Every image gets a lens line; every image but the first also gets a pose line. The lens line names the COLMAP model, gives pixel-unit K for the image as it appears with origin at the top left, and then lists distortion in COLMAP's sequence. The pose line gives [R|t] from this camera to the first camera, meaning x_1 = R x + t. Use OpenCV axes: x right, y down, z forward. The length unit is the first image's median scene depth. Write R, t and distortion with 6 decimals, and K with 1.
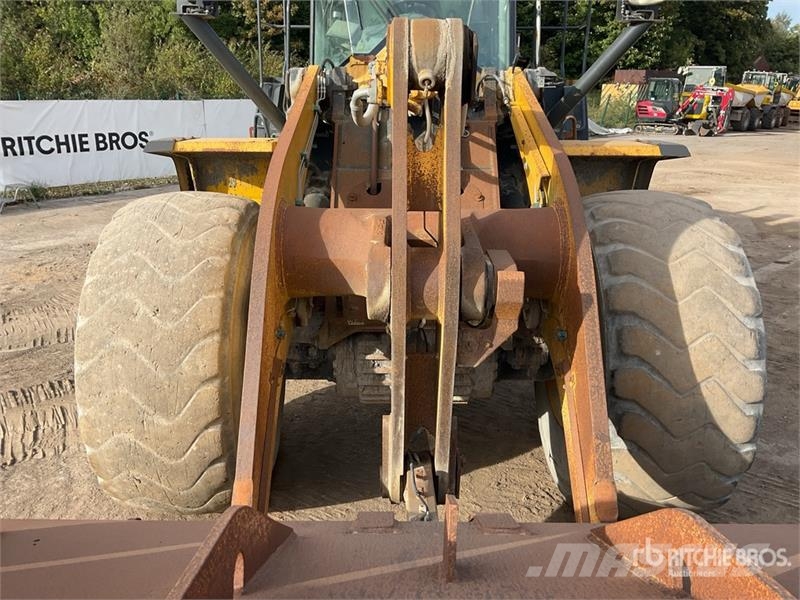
lens RADIAL K [[652.4, 0, 405.6], [0, 652.4, 306.5], [0, 0, 1]] dist [0.029118, -0.055571]
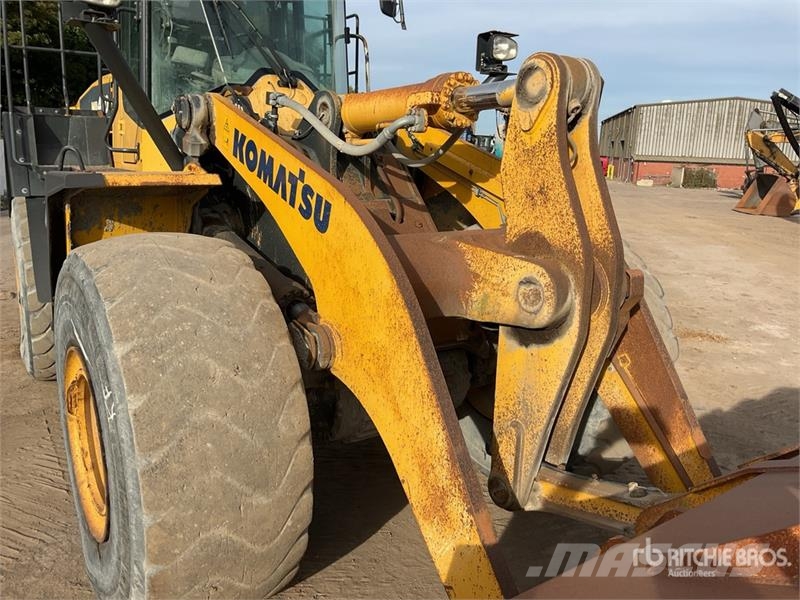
lens RADIAL K [[652.4, 0, 404.5], [0, 652.4, 305.9], [0, 0, 1]] dist [0.029118, -0.055571]
pose [[0.820863, -0.118657, 0.558663, -0.657192], [0.156916, 0.987392, -0.020845, -0.021773], [-0.549146, 0.104774, 0.829132, 0.187458]]
